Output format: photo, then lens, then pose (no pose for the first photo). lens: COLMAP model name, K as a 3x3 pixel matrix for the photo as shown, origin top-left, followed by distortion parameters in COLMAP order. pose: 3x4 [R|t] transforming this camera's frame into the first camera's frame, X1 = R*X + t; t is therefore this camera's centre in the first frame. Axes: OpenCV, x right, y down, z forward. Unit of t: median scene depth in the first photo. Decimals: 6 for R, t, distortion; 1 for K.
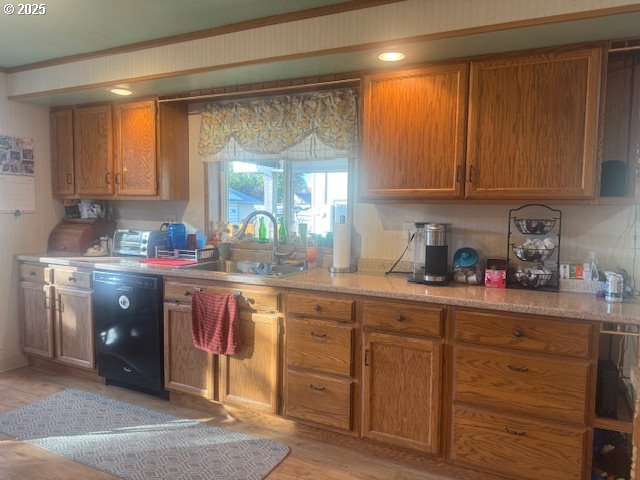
lens RADIAL K [[438.5, 0, 321.2], [0, 438.5, 241.8], [0, 0, 1]] dist [0.023497, -0.023914]
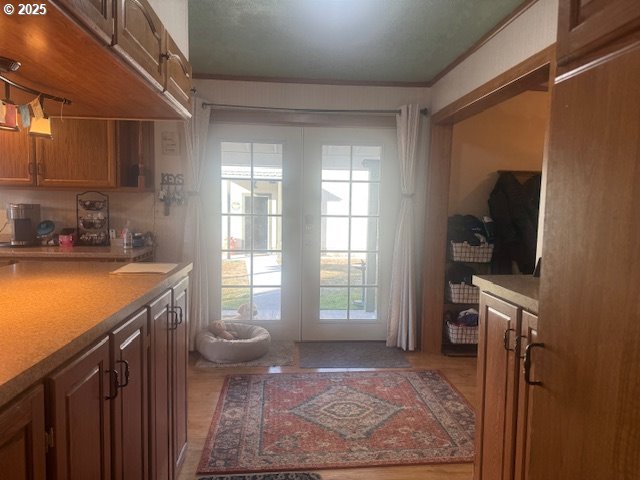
lens RADIAL K [[438.5, 0, 320.8], [0, 438.5, 237.5], [0, 0, 1]] dist [0.023497, -0.023914]
pose [[0.867673, -0.040995, 0.495443, 0.412147], [0.031267, 0.999121, 0.027913, 0.058557], [-0.496152, -0.008728, 0.868192, -0.717528]]
